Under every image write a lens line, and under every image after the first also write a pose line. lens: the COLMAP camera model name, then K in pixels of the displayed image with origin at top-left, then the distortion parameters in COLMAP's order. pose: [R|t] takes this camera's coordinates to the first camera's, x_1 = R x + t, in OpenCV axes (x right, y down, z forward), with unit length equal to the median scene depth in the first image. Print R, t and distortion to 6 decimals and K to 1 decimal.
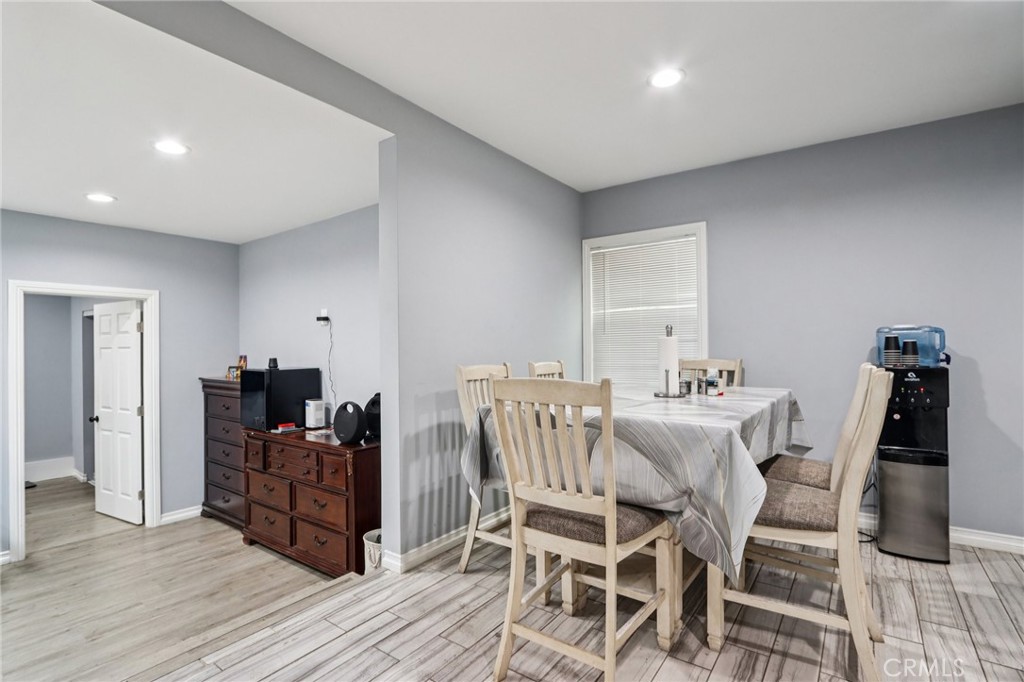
lens RADIAL K [[481.3, 0, 511.0], [0, 481.3, 343.6], [0, 0, 1]] dist [-0.016835, 0.003697]
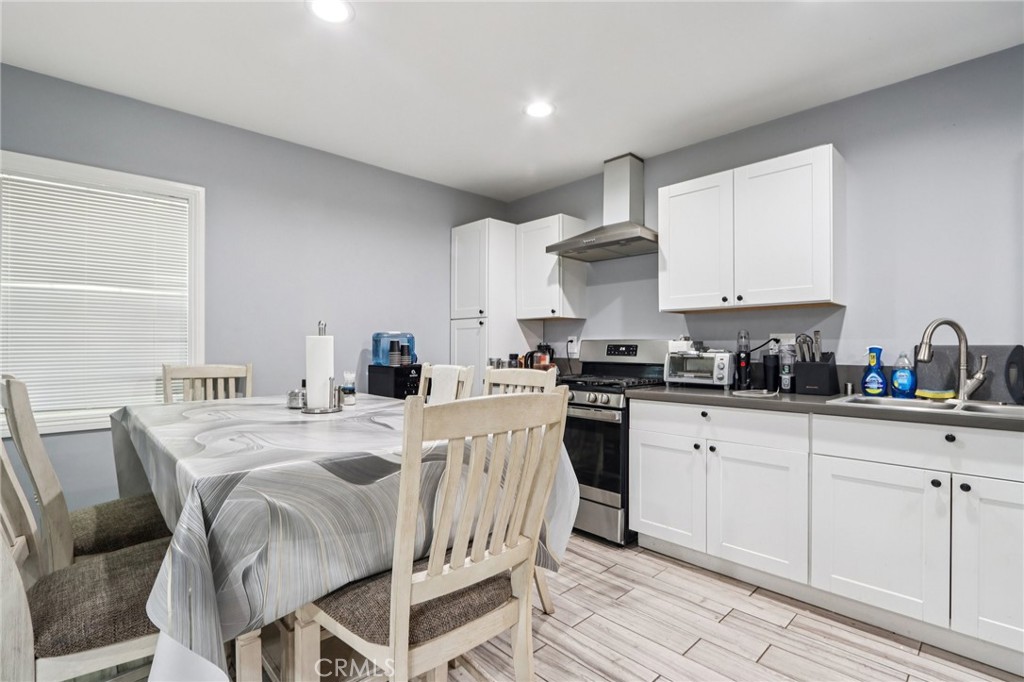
lens RADIAL K [[481.3, 0, 509.6], [0, 481.3, 344.0], [0, 0, 1]] dist [-0.016835, 0.003697]
pose [[0.204878, 0.011936, 0.978715, -0.331246], [-0.006993, 0.999918, -0.010731, 0.004625], [-0.978762, -0.004646, 0.204945, 0.473372]]
